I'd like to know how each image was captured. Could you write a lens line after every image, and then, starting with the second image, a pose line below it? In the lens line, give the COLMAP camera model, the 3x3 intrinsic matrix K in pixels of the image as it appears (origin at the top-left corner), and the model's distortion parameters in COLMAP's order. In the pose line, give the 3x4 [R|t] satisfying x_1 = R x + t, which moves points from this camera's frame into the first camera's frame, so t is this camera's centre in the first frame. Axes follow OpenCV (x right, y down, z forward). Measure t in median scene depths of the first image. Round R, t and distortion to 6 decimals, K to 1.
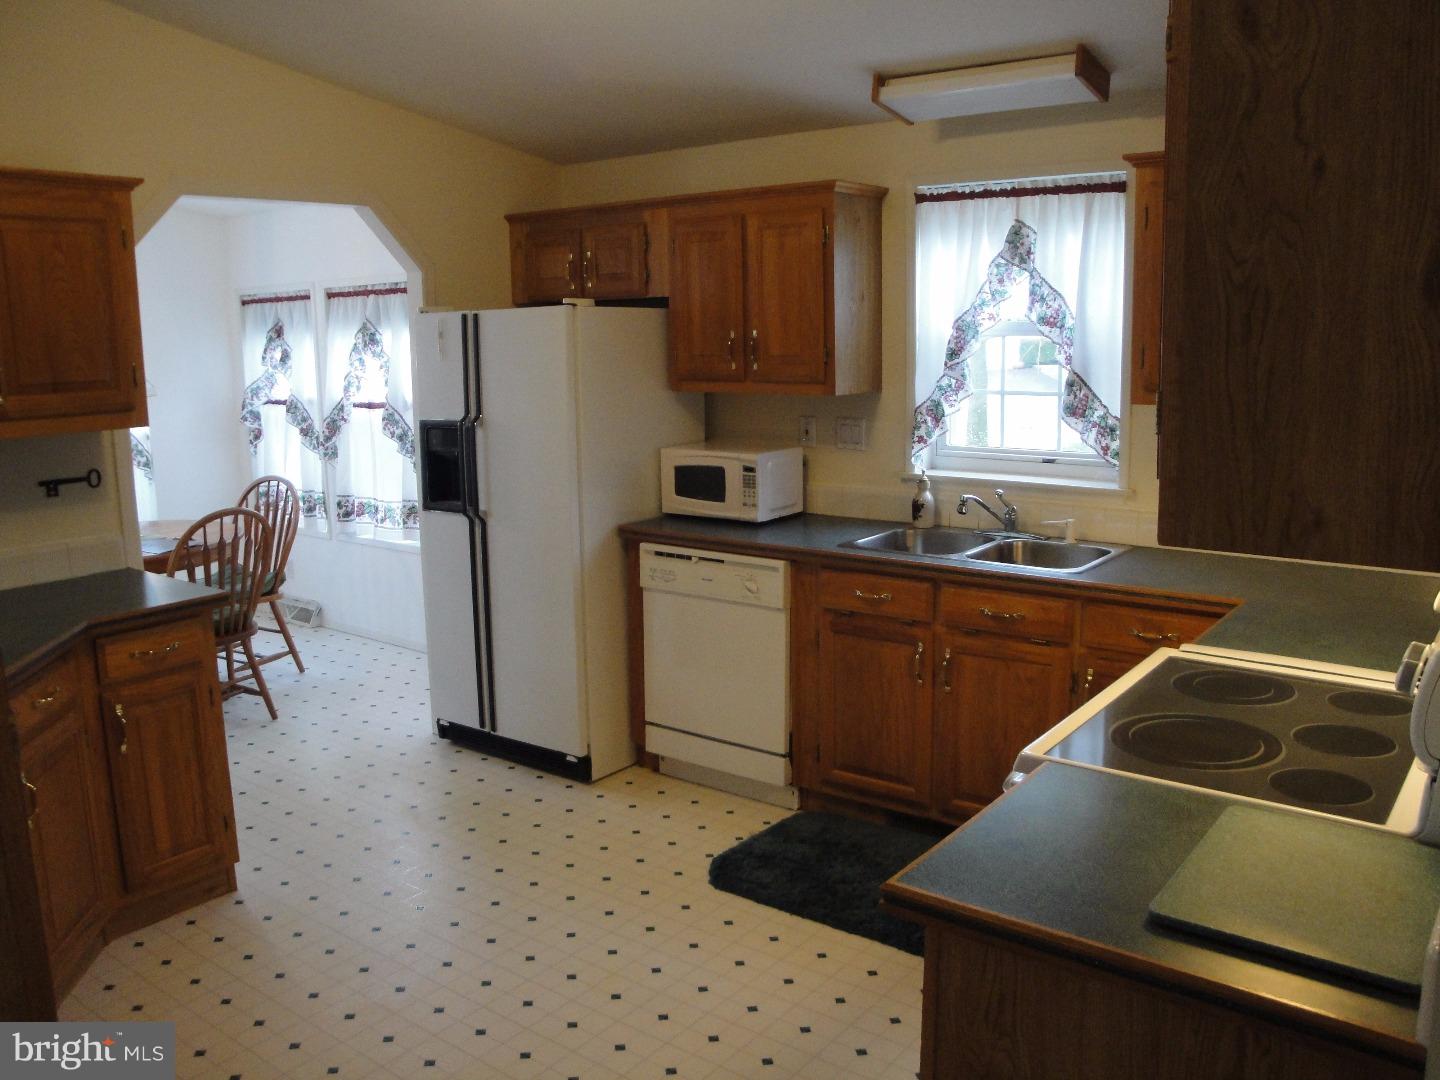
lens RADIAL K [[1193.2, 0, 718.1], [0, 1193.2, 531.2], [0, 0, 1]] dist [-0.177566, 0.171752]
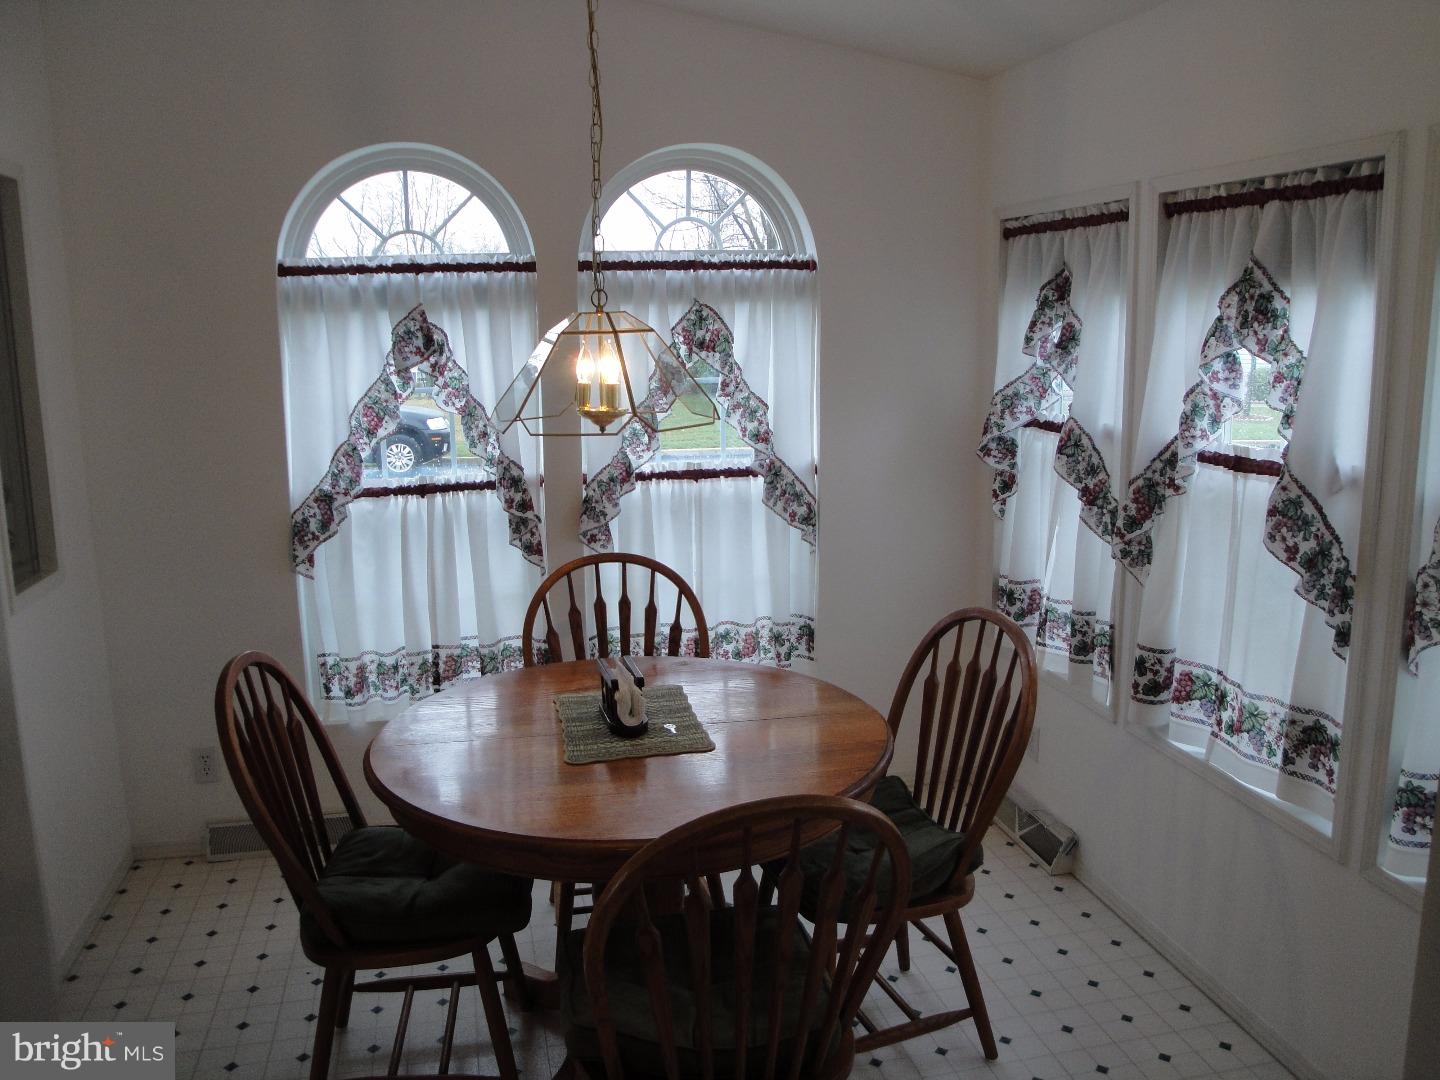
lens RADIAL K [[1193.2, 0, 718.1], [0, 1193.2, 531.2], [0, 0, 1]] dist [-0.177566, 0.171752]
pose [[0.773216, 0.125277, -0.621645, -0.171578], [-0.112186, 0.991853, 0.060343, -0.084304], [0.624141, 0.023082, 0.780971, 0.533407]]
